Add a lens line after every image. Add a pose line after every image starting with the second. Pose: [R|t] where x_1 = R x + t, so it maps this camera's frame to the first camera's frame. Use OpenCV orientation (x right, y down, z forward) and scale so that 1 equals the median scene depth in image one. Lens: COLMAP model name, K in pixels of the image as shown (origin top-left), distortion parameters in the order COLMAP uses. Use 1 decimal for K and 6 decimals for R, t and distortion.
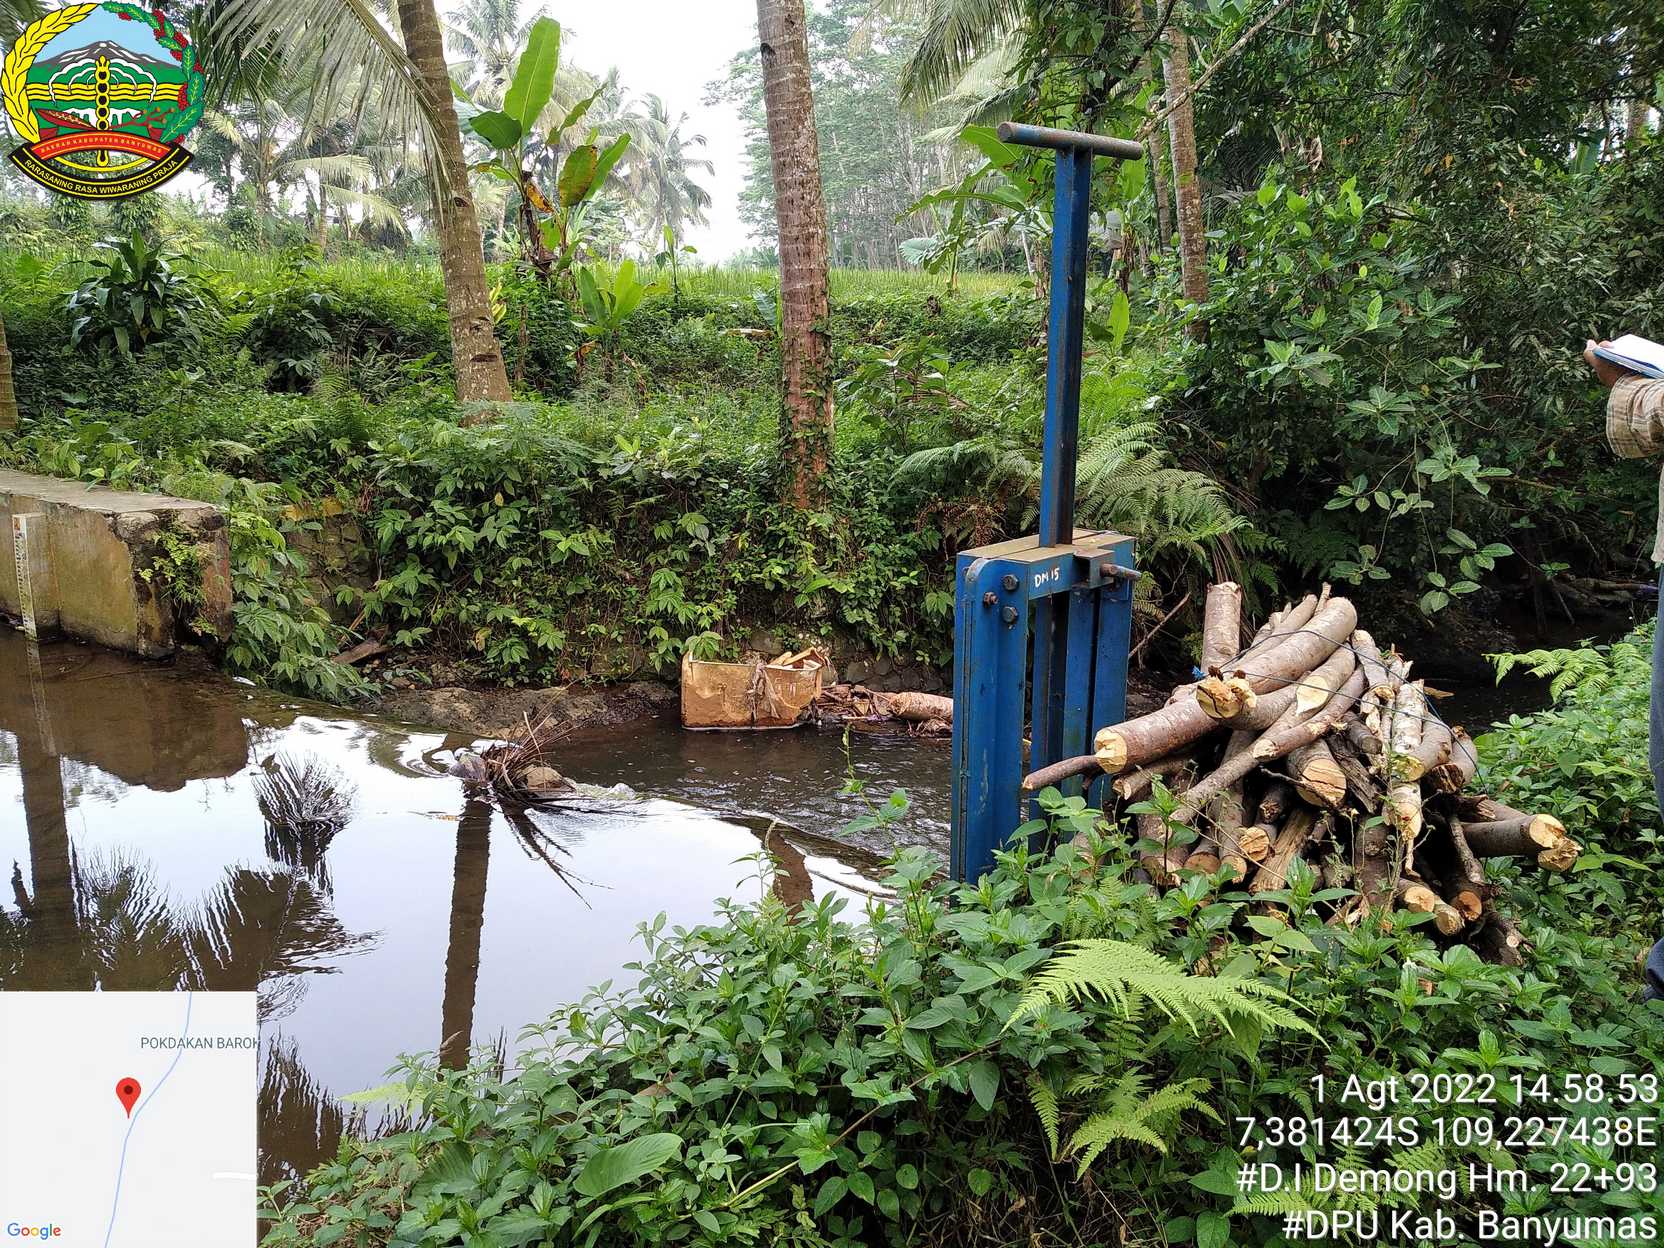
lens RADIAL K [[1401.4, 0, 835.4], [0, 1401.4, 624.2], [0, 0, 1]] dist [0.059248, -0.147384]
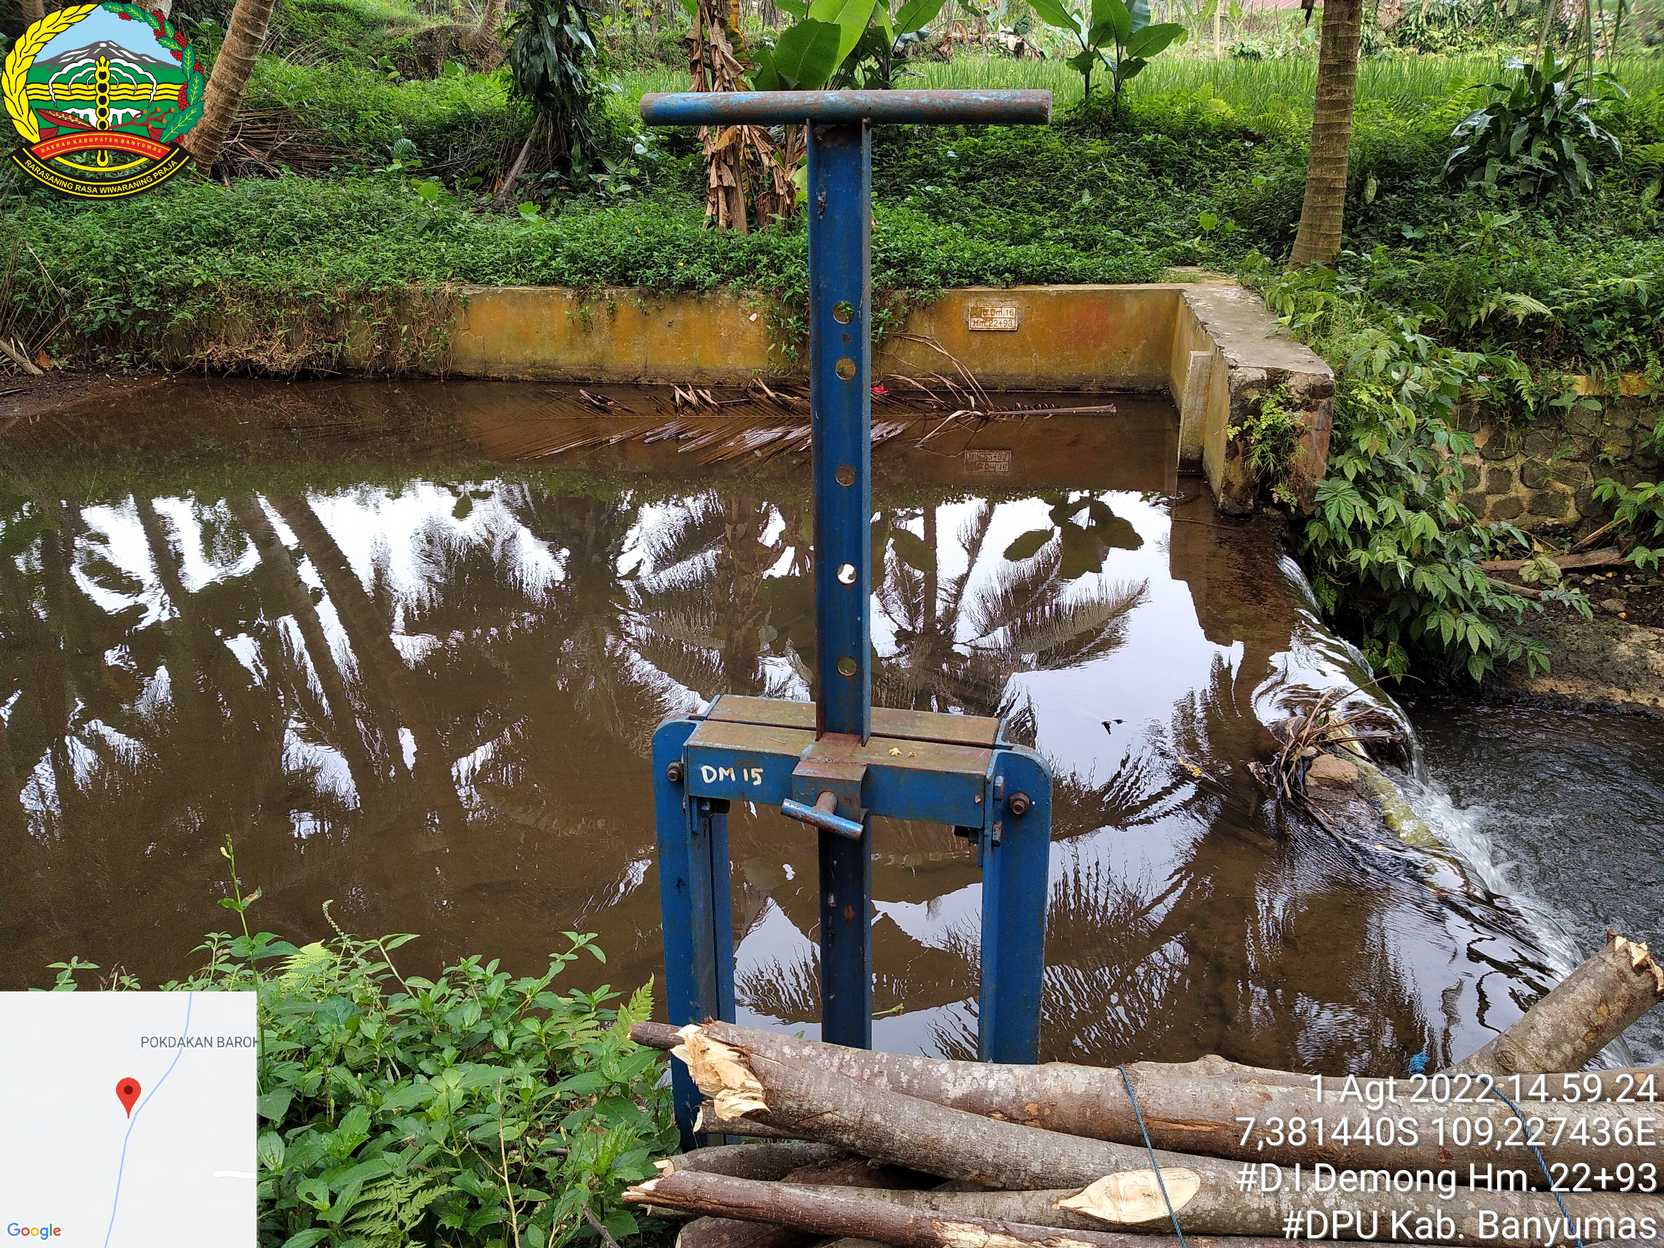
lens RADIAL K [[1405.0, 0, 834.7], [0, 1405.0, 625.6], [0, 0, 1]] dist [0.053040, -0.139739]
pose [[0.480848, 0.306252, -0.821581, 0.158851], [-0.191206, 0.951092, 0.242621, -0.060206], [0.855702, 0.040428, 0.515888, 0.152345]]
